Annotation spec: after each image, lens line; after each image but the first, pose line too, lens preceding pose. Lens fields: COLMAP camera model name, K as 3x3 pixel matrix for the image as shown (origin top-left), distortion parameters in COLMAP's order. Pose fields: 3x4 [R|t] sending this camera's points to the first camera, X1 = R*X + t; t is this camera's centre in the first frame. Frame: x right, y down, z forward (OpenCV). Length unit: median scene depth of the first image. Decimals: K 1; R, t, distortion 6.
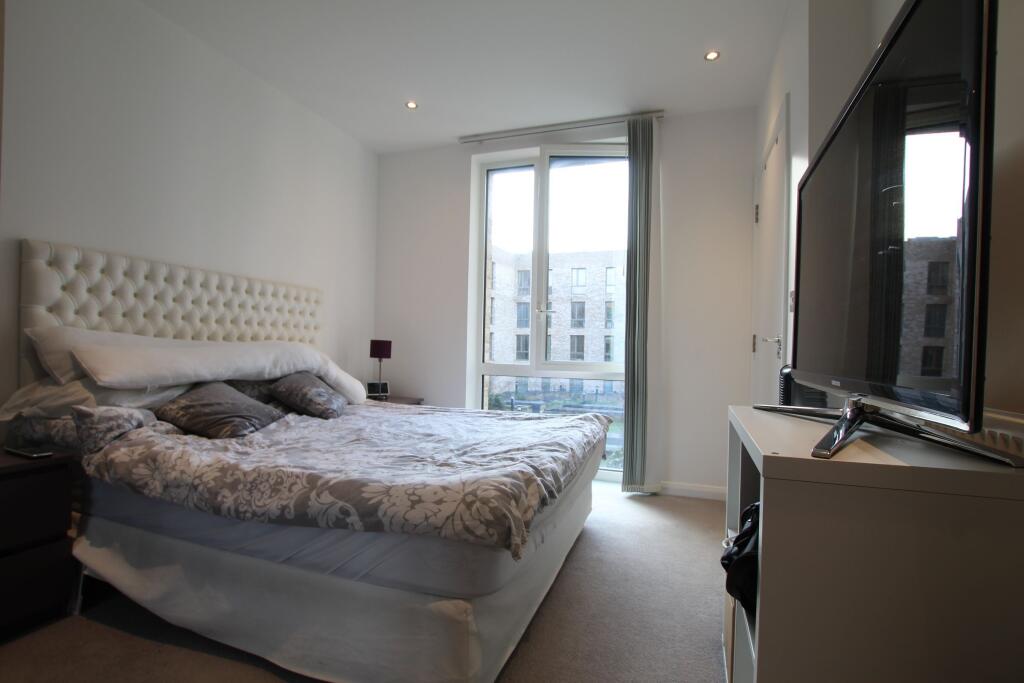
lens RADIAL K [[475.8, 0, 512.0], [0, 475.8, 341.5], [0, 0, 1]] dist [0.000914, -0.000027]
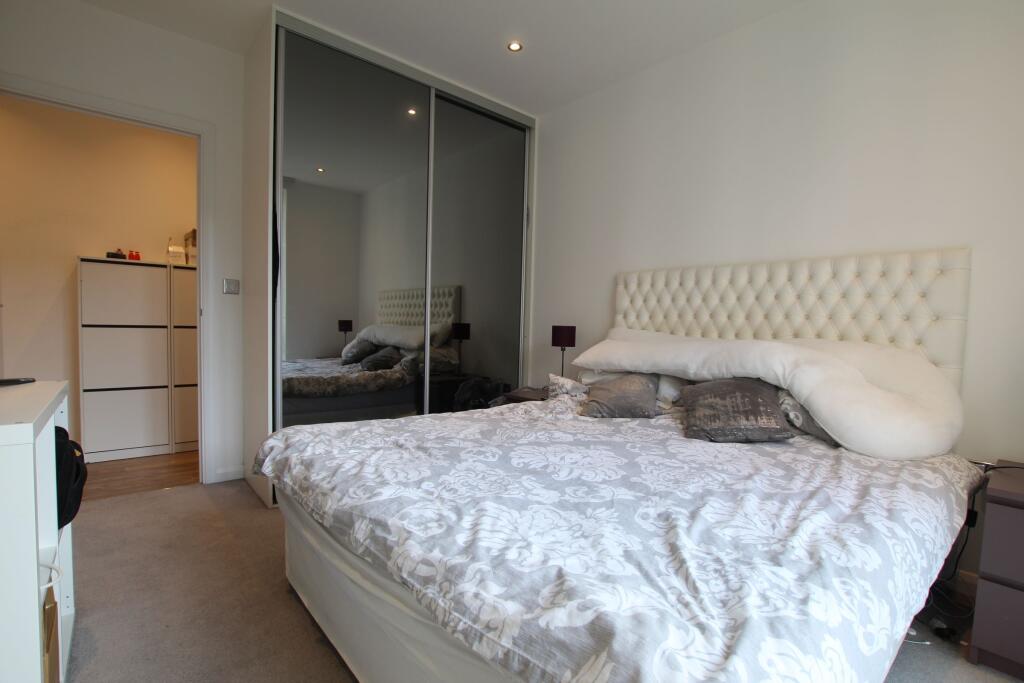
lens RADIAL K [[475.8, 0, 512.0], [0, 475.8, 341.5], [0, 0, 1]] dist [0.000914, -0.000027]
pose [[-0.501836, -0.035077, -0.864251, 0.444230], [-0.043671, 0.998931, -0.015185, 0.041425], [0.863860, 0.030123, -0.502831, 1.293800]]
